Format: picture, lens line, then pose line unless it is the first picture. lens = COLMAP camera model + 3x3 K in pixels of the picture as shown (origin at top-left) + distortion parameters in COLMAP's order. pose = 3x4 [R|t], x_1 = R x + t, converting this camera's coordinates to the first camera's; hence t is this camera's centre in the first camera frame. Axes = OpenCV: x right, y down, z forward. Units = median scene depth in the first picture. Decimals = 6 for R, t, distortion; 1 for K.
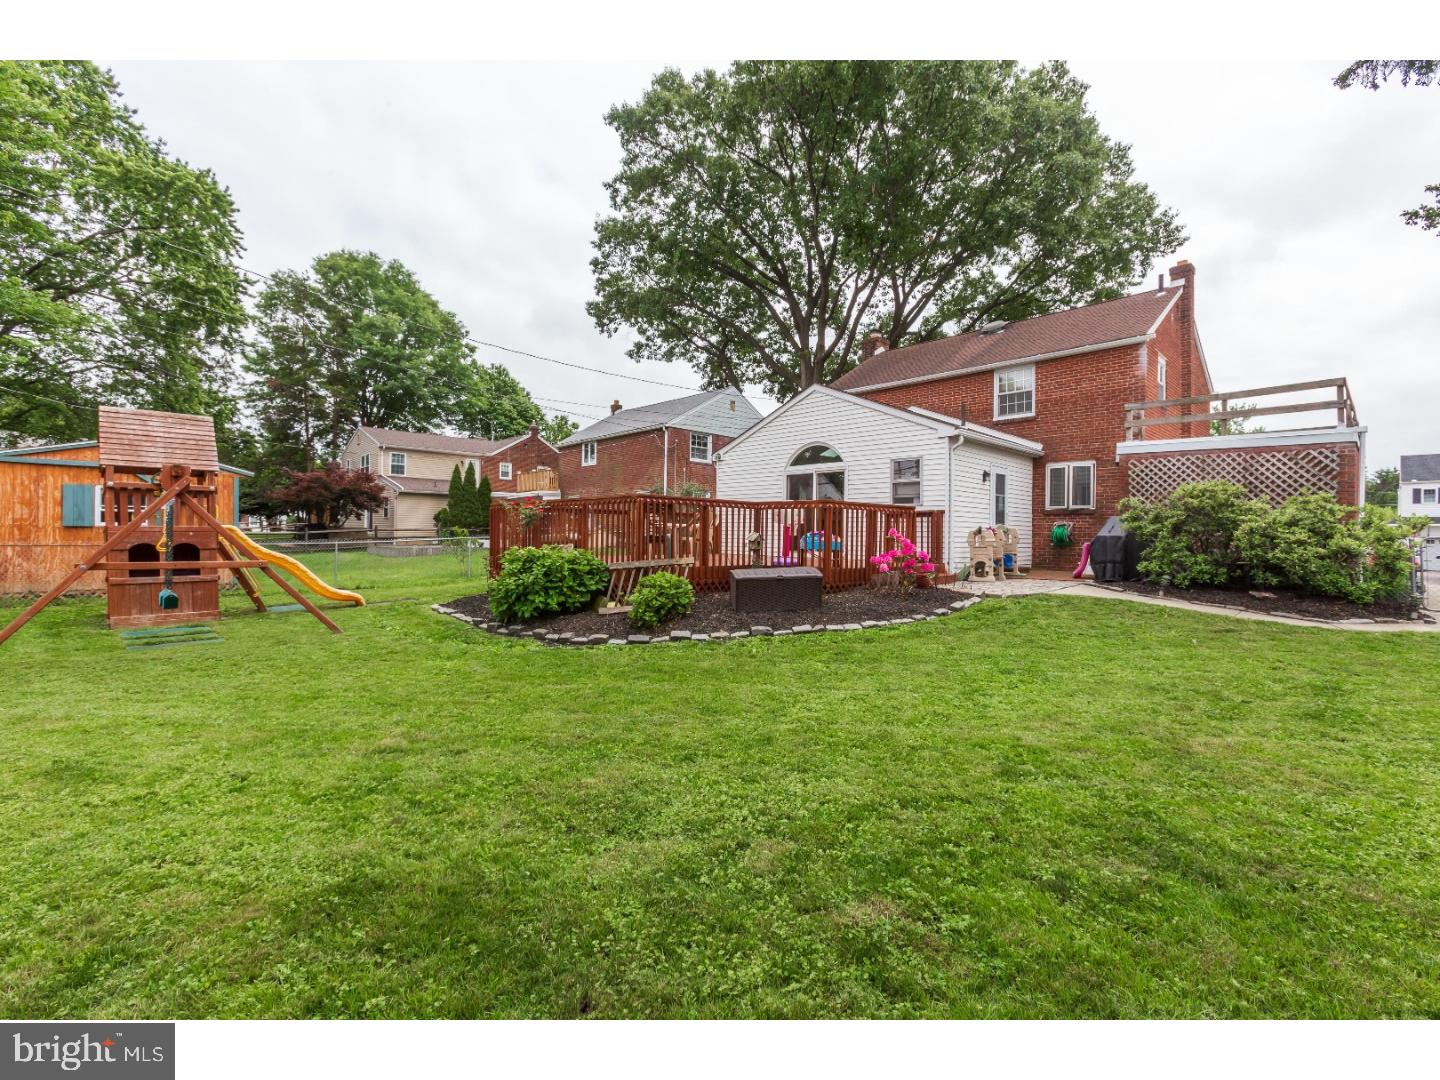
lens RADIAL K [[635.7, 0, 724.2], [0, 635.7, 534.0], [0, 0, 1]] dist [-0.019007, 0.001036]
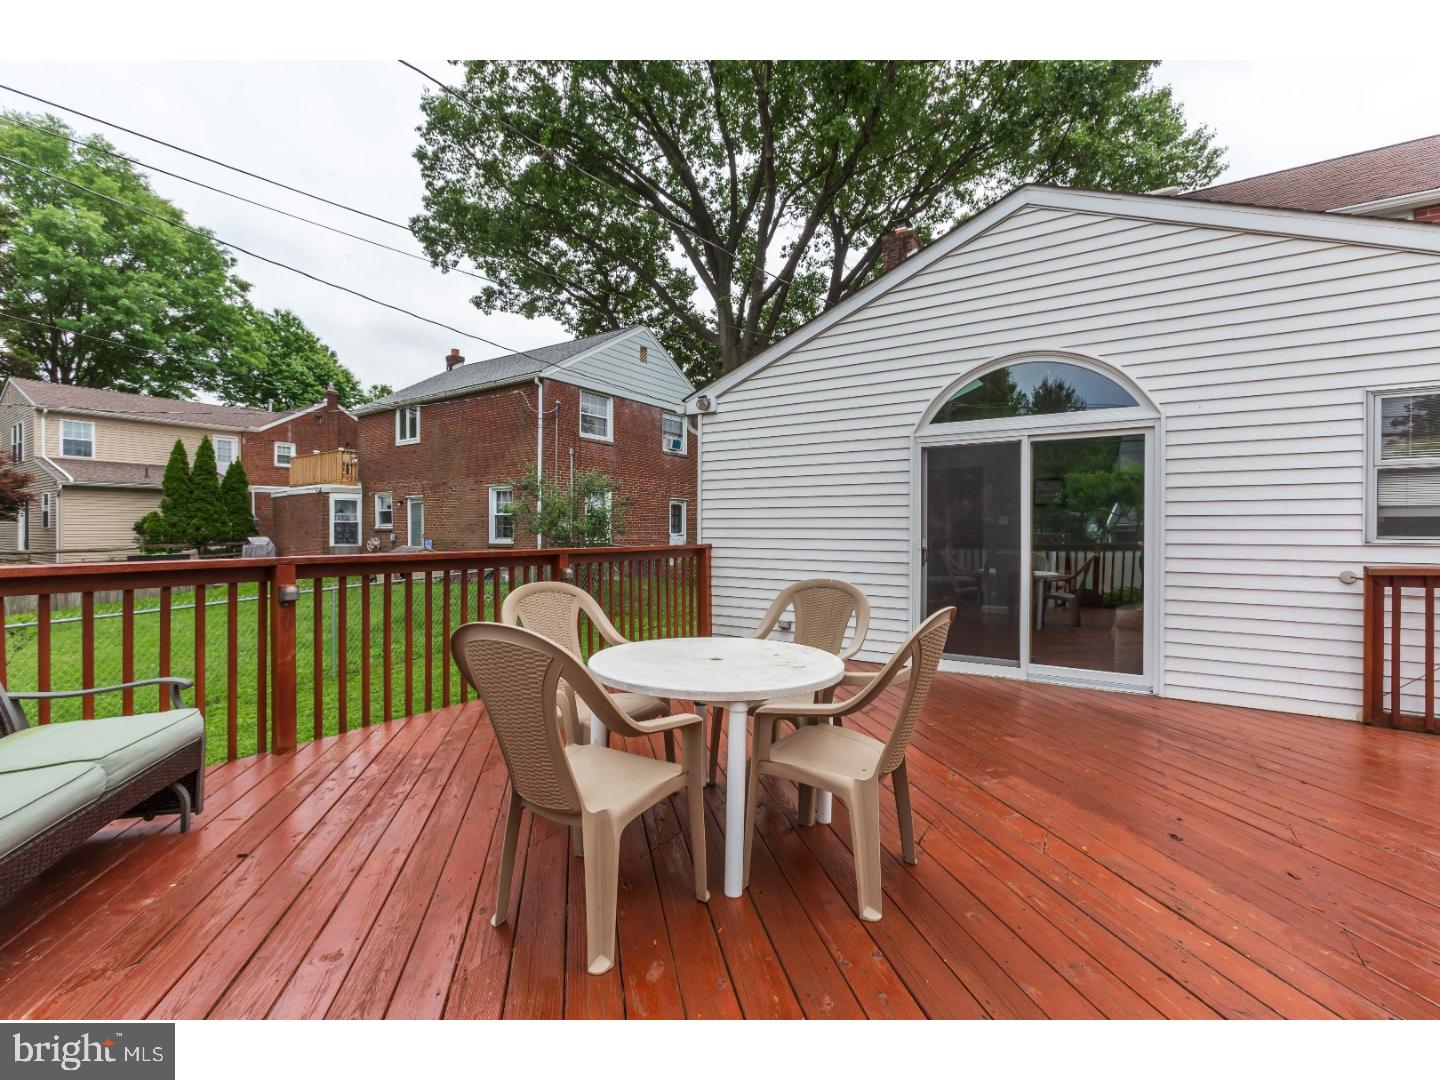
lens RADIAL K [[648.5, 0, 726.1], [0, 648.5, 538.8], [0, 0, 1]] dist [-0.034897, 0.027643]
pose [[0.976400, -0.011194, 0.215680, -0.030384], [0.008197, 0.999857, 0.014784, -0.014856], [-0.215814, -0.012667, 0.976352, 0.211354]]
